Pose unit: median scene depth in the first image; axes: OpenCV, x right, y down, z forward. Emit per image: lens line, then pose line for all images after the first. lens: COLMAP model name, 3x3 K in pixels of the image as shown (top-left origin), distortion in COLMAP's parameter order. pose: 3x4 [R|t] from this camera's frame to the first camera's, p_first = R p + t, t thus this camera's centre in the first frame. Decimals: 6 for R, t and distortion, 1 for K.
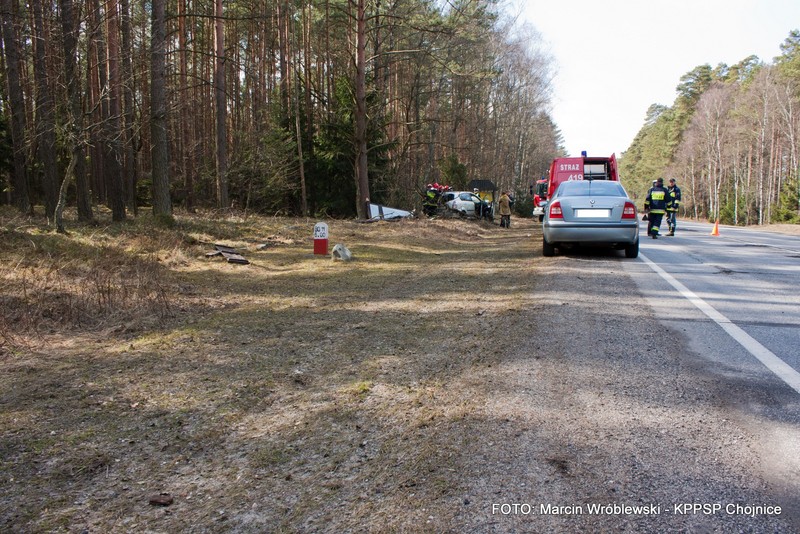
lens RADIAL K [[698.4, 0, 400.9], [0, 698.4, 269.6], [0, 0, 1]] dist [-0.139299, -0.003235]
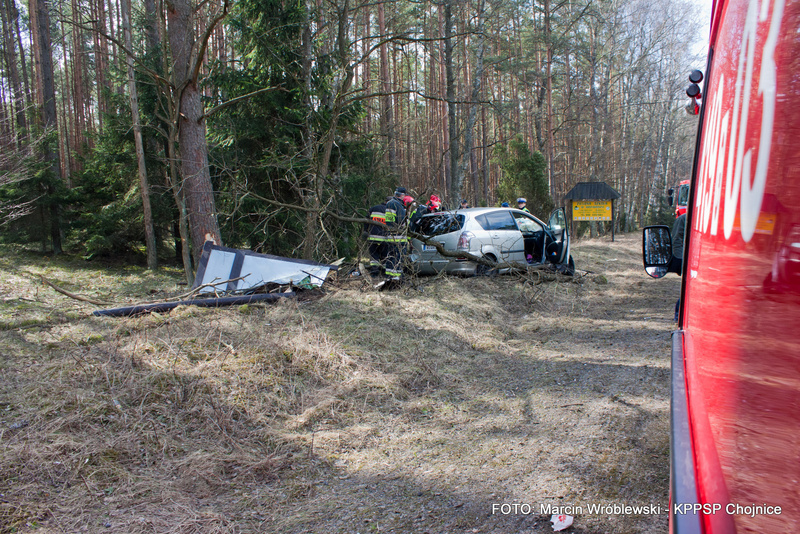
lens RADIAL K [[698.4, 0, 401.9], [0, 698.4, 260.8], [0, 0, 1]] dist [-0.139299, -0.003235]
pose [[0.978273, -0.006519, -0.207218, 0.125457], [0.001661, 0.999720, -0.023609, -0.071470], [0.207314, 0.022752, 0.978010, 0.585720]]
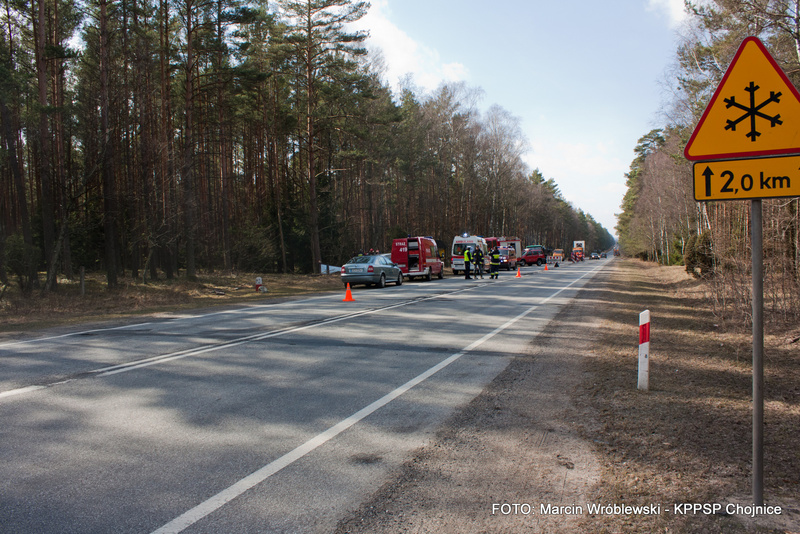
lens RADIAL K [[698.4, 0, 398.7], [0, 698.4, 265.8], [0, 0, 1]] dist [-0.139299, -0.003235]
pose [[0.998137, -0.028112, -0.054142, 0.199804], [0.023767, 0.996567, -0.079300, 0.036924], [0.056185, 0.077865, 0.995379, -0.529909]]
